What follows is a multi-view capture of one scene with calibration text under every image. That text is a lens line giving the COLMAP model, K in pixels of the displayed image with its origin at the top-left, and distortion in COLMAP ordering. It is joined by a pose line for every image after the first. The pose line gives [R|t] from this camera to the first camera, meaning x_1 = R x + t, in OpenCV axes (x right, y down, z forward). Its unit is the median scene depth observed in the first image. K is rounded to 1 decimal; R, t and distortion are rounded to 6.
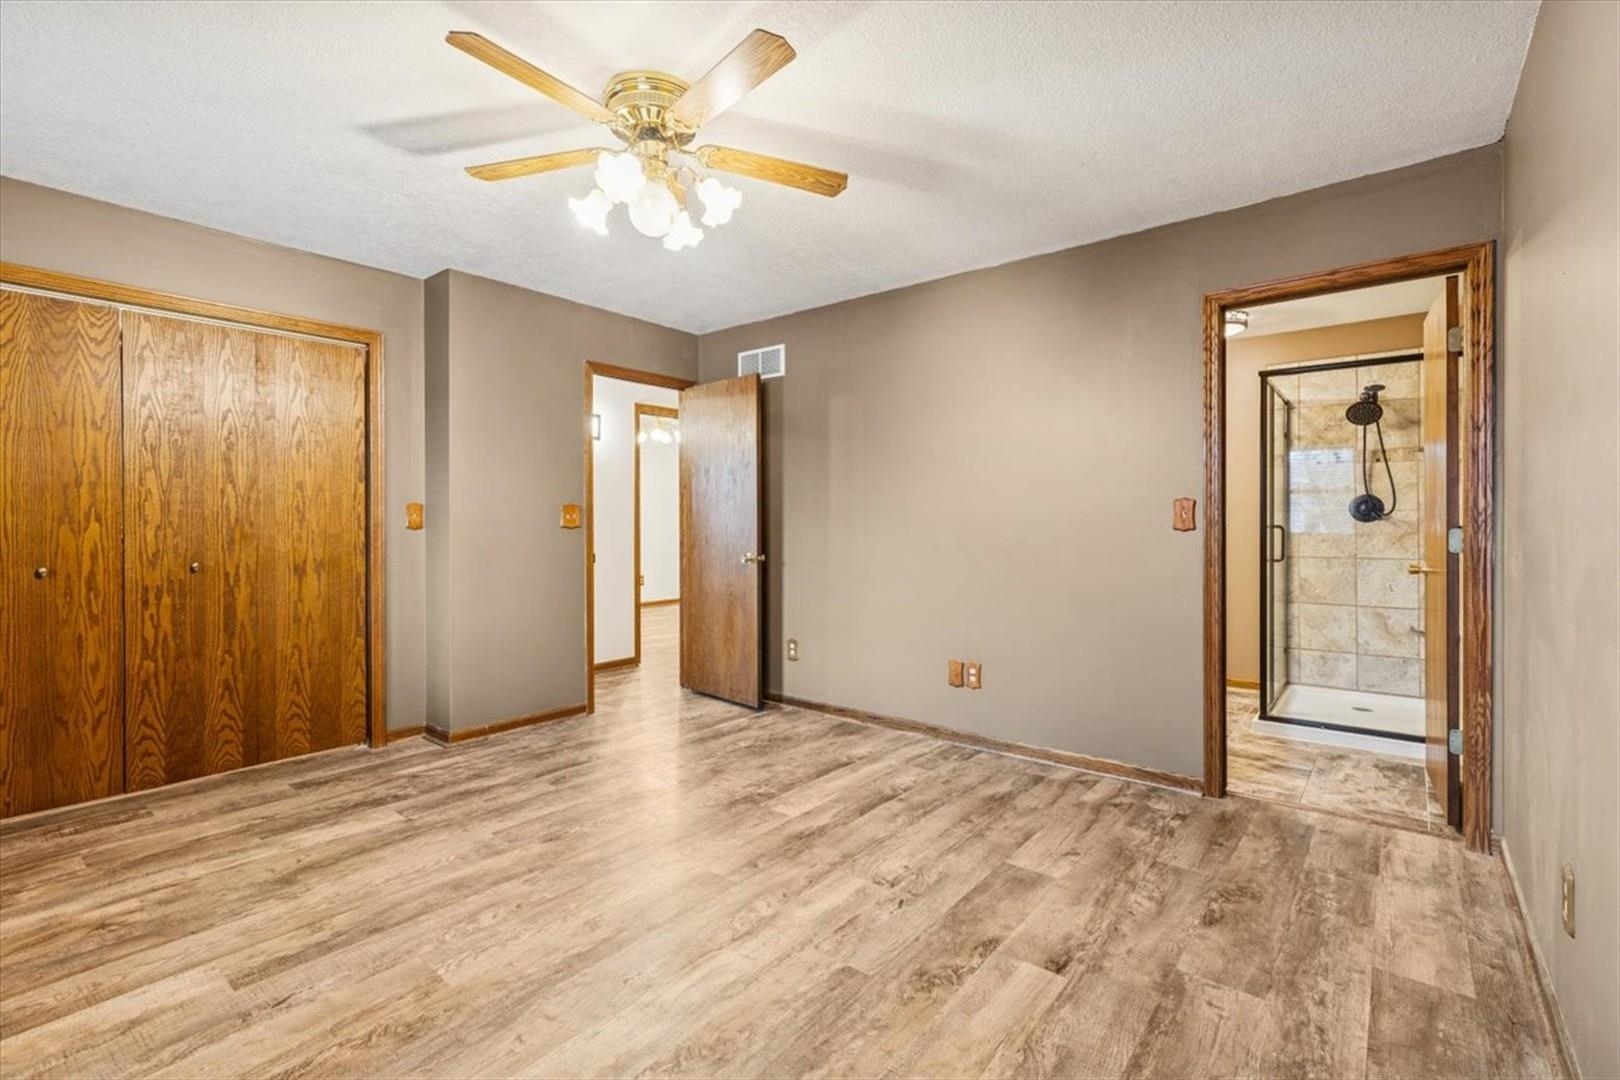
lens RADIAL K [[732.7, 0, 809.0], [0, 732.7, 524.9], [0, 0, 1]] dist [0.001100, -0.000034]
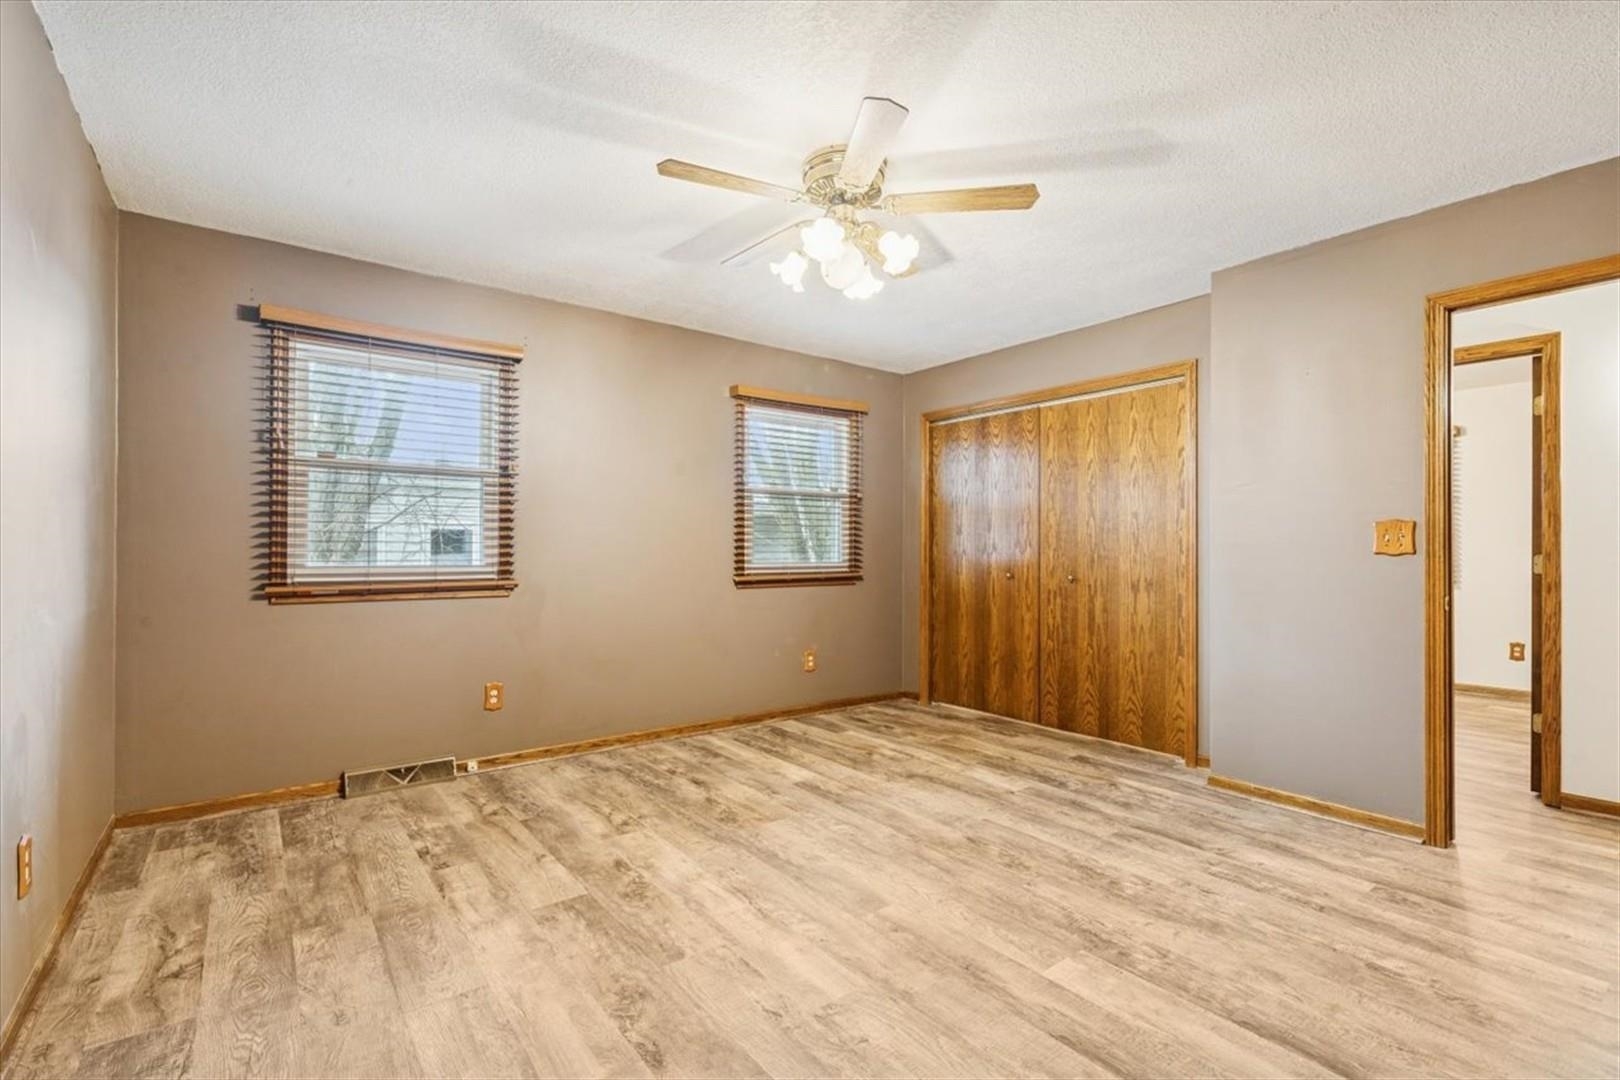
lens RADIAL K [[732.7, 0, 807.4], [0, 732.7, 546.2], [0, 0, 1]] dist [0.001100, -0.000034]
pose [[-0.236512, -0.002252, -0.971626, 0.668037], [-0.009085, 0.999959, -0.000106, 0.000890], [0.971586, 0.008803, -0.236522, 0.904385]]
